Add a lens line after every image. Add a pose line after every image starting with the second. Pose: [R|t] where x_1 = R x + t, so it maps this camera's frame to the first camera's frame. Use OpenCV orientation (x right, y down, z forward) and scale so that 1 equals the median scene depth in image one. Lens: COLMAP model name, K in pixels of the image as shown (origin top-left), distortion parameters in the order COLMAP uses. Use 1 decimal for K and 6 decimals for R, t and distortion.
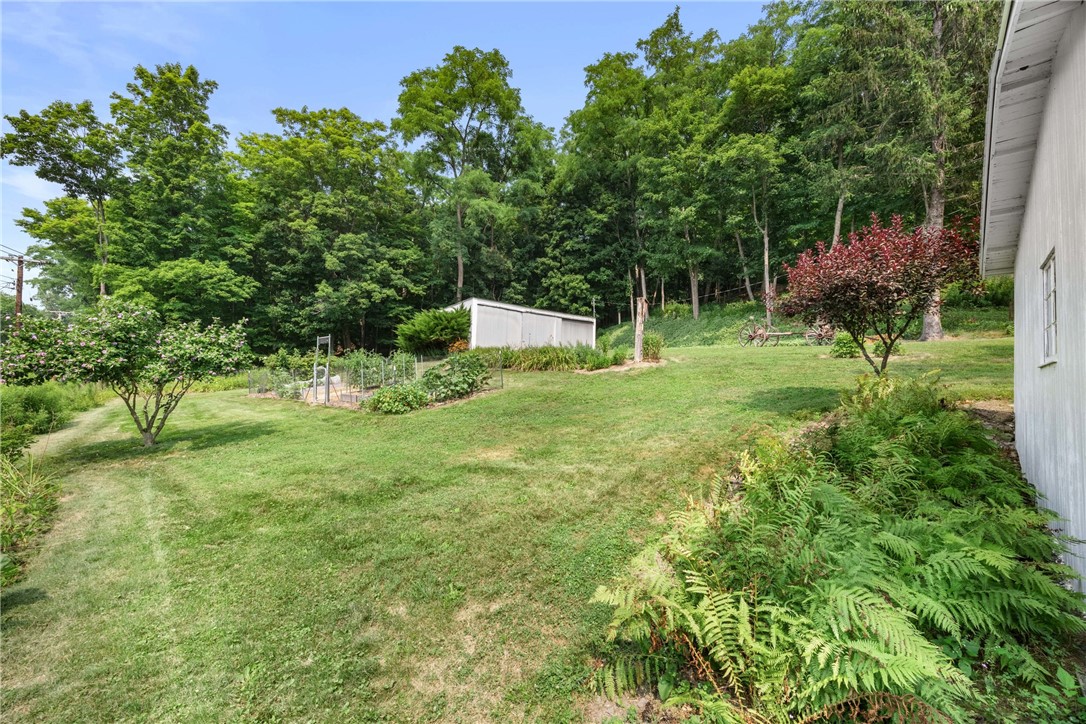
lens RADIAL K [[417.4, 0, 544.8], [0, 417.4, 345.2], [0, 0, 1]] dist [-0.001836, -0.000214]
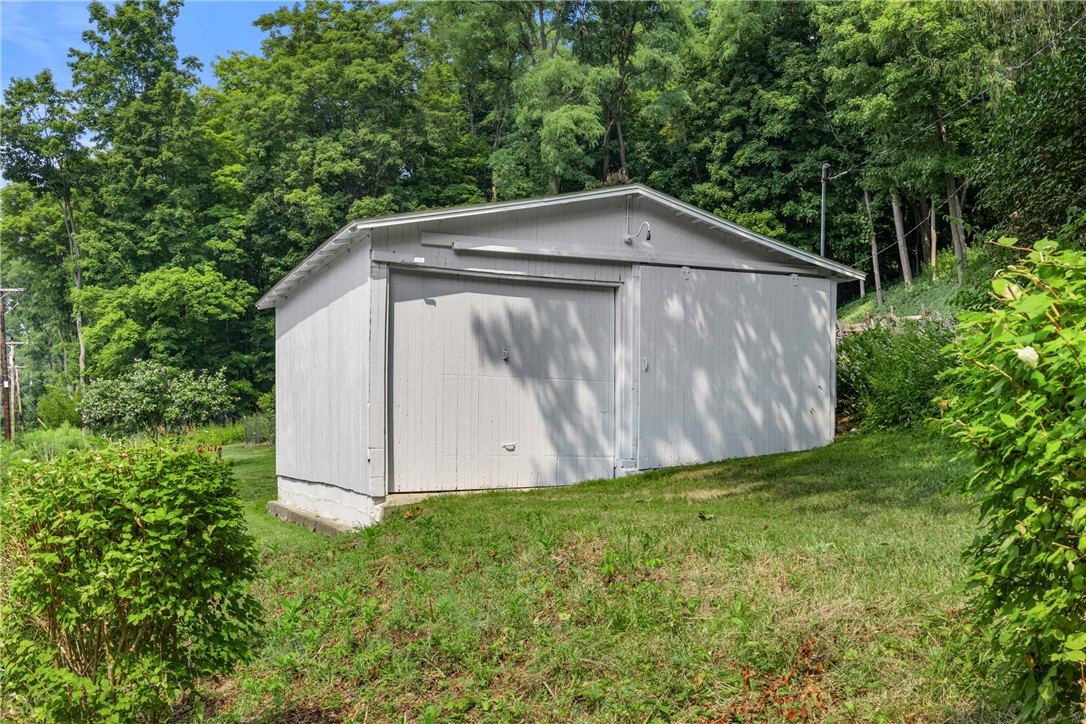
lens RADIAL K [[1106.1, 0, 543.0], [0, 1106.1, 362.0], [0, 0, 1]] dist [-0.003920, 0.003000]
pose [[0.927847, -0.059756, -0.368144, 0.400171], [0.068041, 0.997637, 0.009551, -0.014368], [0.366703, -0.033911, 0.929720, -0.497635]]
